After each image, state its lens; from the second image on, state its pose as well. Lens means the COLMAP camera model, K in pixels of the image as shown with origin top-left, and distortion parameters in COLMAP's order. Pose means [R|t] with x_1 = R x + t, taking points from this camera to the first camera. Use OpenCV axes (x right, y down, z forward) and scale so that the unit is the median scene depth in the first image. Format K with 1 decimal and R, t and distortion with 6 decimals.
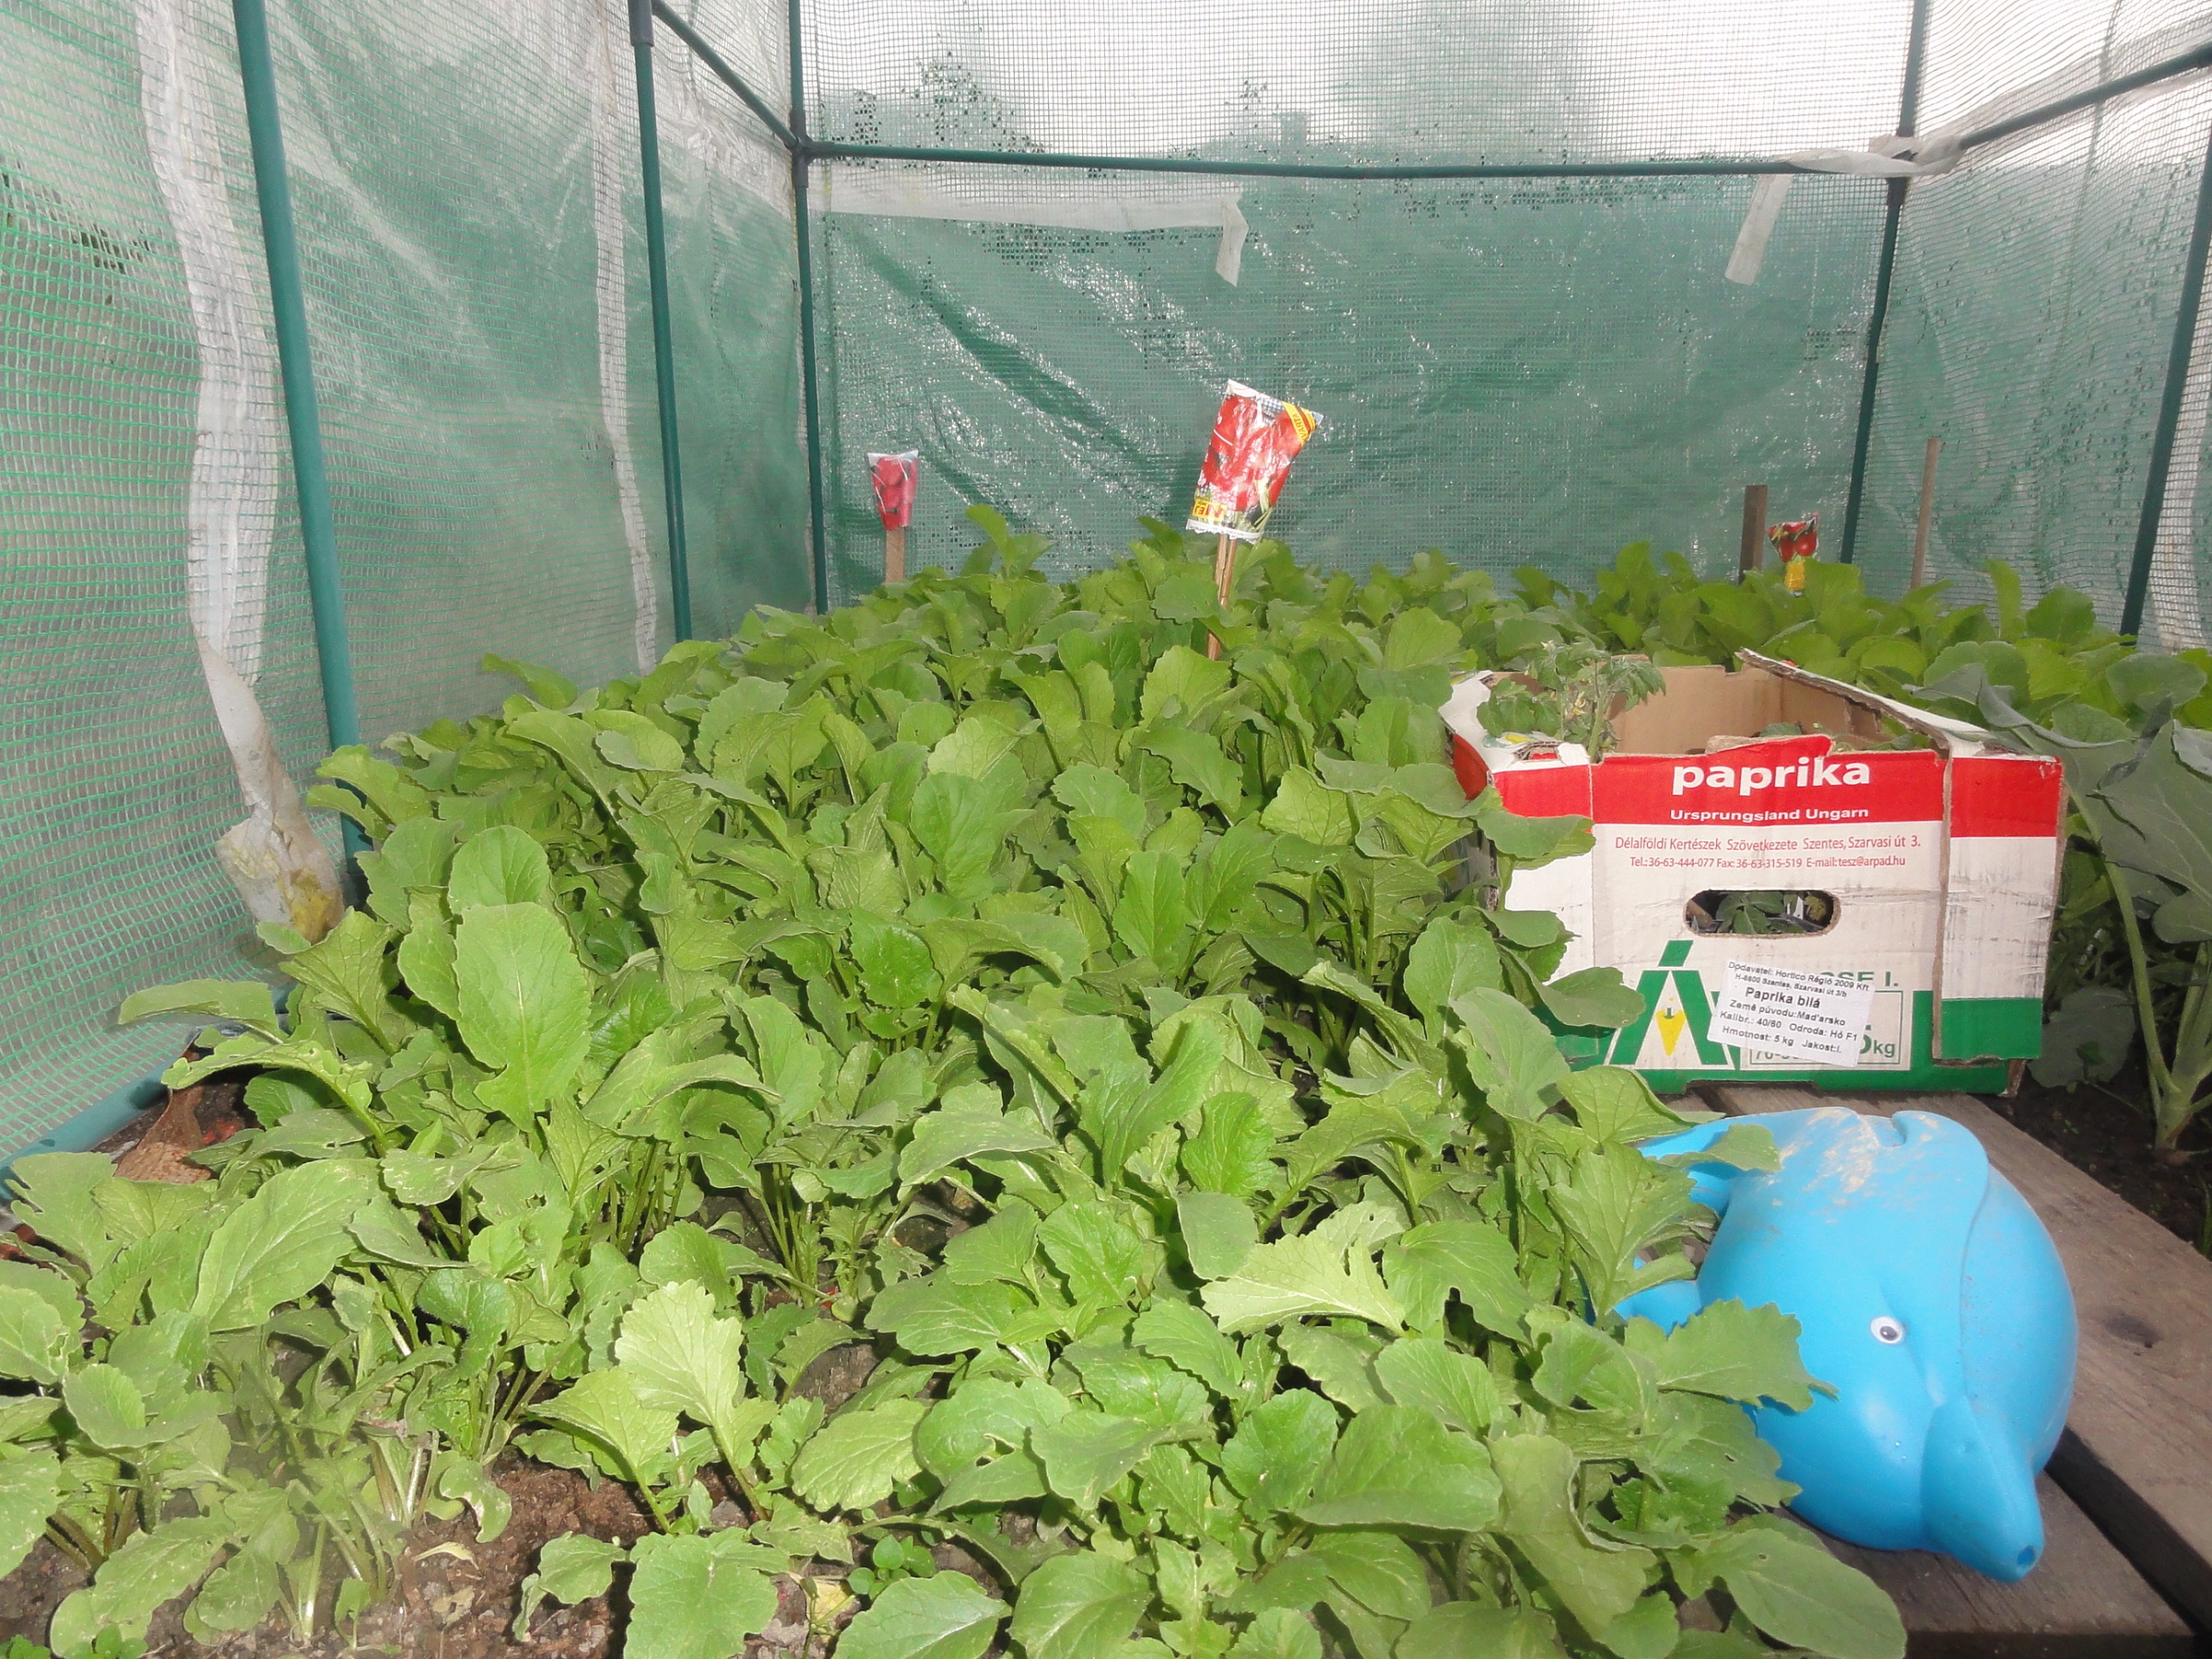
lens RADIAL K [[1507.4, 0, 1106.7], [0, 1507.4, 837.0], [0, 0, 1]] dist [0.009084, 0.009075]
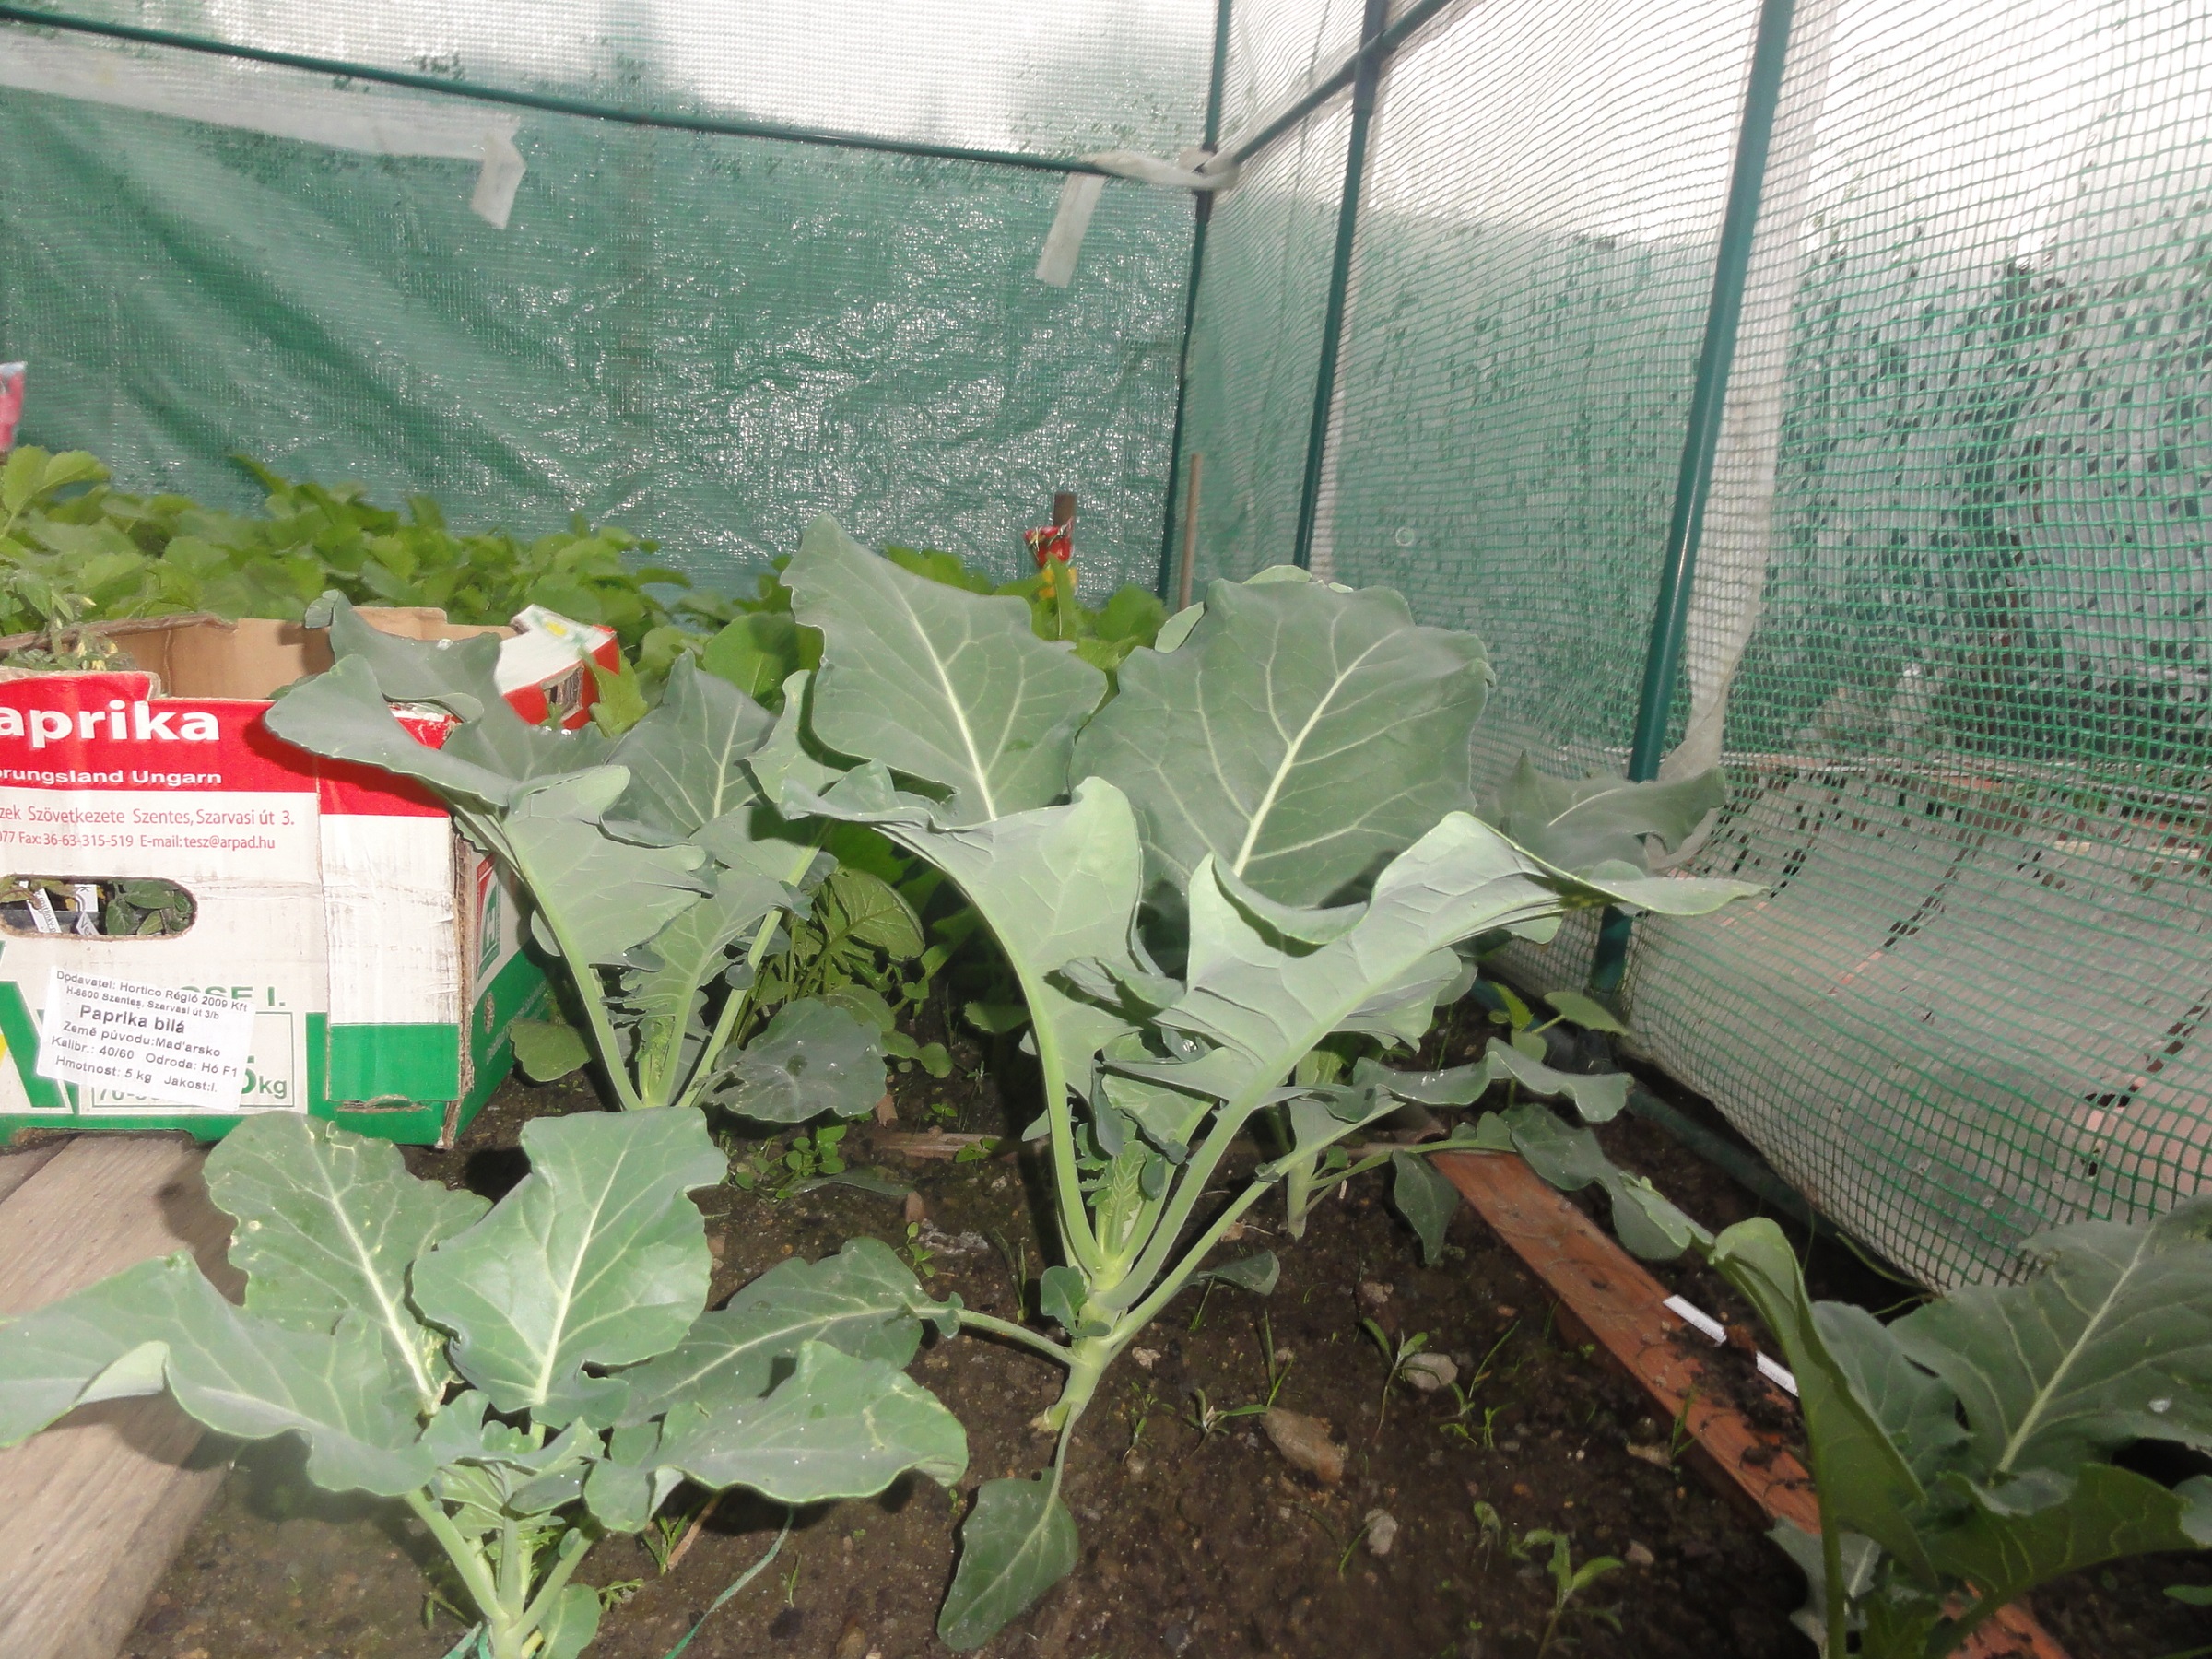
lens RADIAL K [[1507.4, 0, 1108.0], [0, 1507.4, 823.7], [0, 0, 1]] dist [0.009084, 0.009075]
pose [[0.983825, 0.040811, 0.174421, 0.795066], [-0.035675, 0.998835, -0.032481, 0.015247], [-0.175544, 0.025733, 0.984135, 0.160478]]
